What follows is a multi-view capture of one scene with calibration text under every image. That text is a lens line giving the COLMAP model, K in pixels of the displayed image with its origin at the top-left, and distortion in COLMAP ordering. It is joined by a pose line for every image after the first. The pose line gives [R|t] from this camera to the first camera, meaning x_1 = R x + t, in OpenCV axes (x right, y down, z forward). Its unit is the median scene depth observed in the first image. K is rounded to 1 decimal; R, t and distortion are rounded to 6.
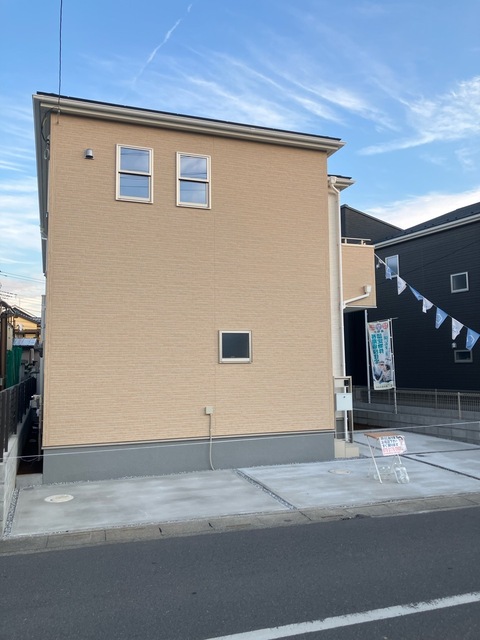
lens RADIAL K [[516.0, 0, 240.0], [0, 516.0, 320.0], [0, 0, 1]] dist [0.006592, -0.000526]
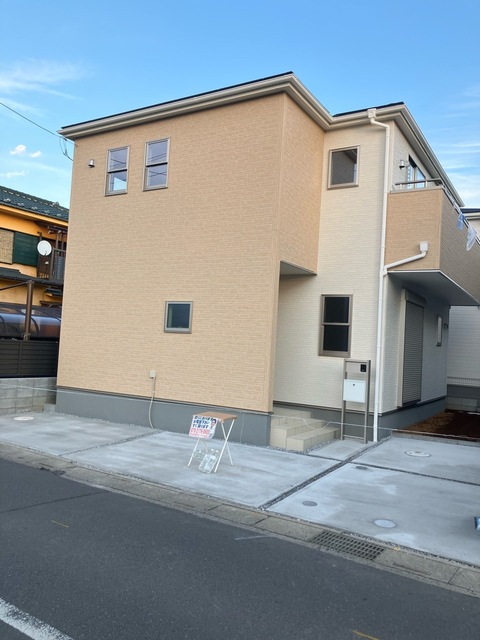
lens RADIAL K [[516.0, 0, 240.0], [0, 516.0, 320.0], [0, 0, 1]] dist [0.006592, -0.000526]
pose [[0.646992, 0.016461, -0.762319, 0.870438], [0.008974, 0.999533, 0.029199, 0.028880], [0.762444, -0.025732, 0.646543, 0.422275]]
